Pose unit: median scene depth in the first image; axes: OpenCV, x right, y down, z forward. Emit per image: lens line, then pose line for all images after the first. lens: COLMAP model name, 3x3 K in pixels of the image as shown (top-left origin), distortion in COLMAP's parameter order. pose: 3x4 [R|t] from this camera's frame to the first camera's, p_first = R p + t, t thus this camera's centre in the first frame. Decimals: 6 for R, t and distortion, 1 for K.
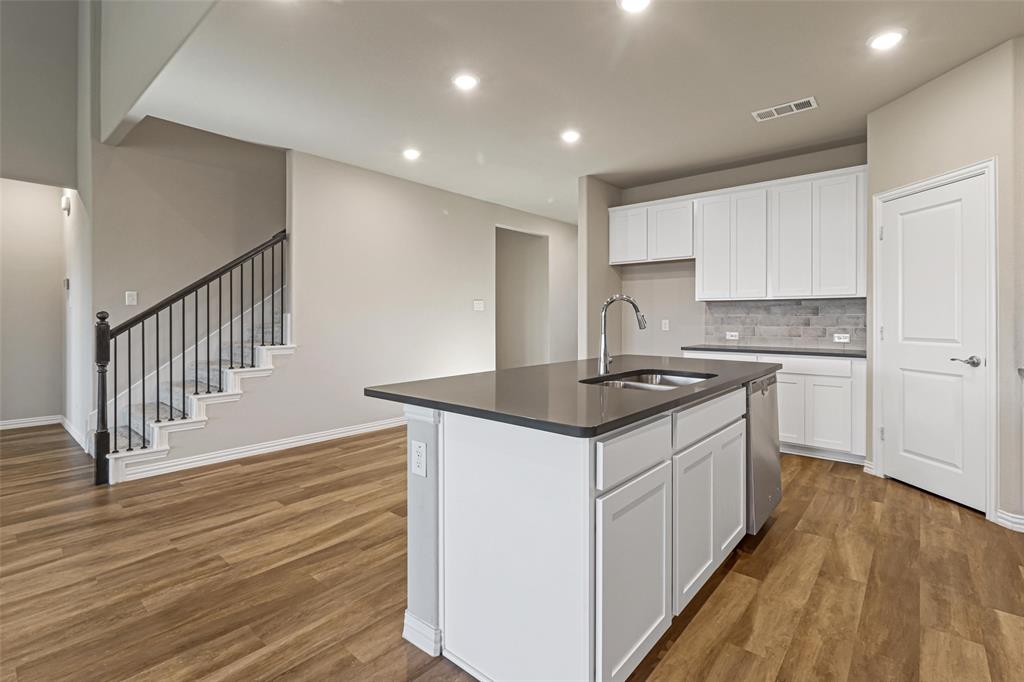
lens RADIAL K [[475.1, 0, 507.9], [0, 475.1, 317.2], [0, 0, 1]] dist [-0.000066, 0.000800]
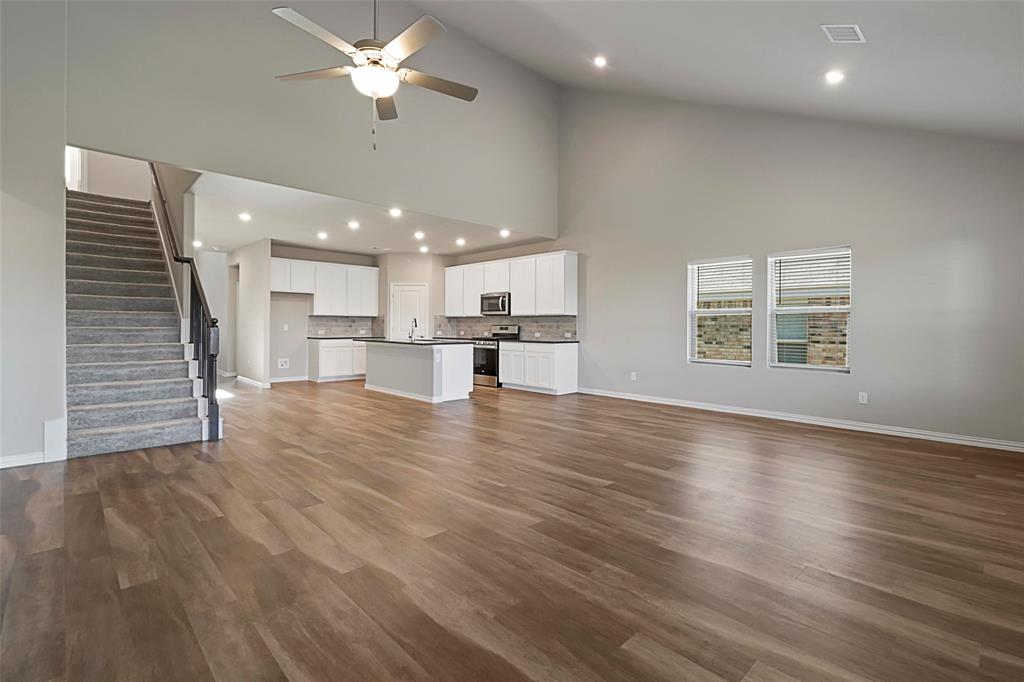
lens RADIAL K [[475.1, 0, 511.2], [0, 475.1, 326.4], [0, 0, 1]] dist [-0.000066, 0.000800]
pose [[0.091927, -0.002397, 0.995763, -1.983362], [-0.008194, 0.999961, 0.003163, -0.000227], [-0.995732, -0.008450, 0.091904, -0.005930]]
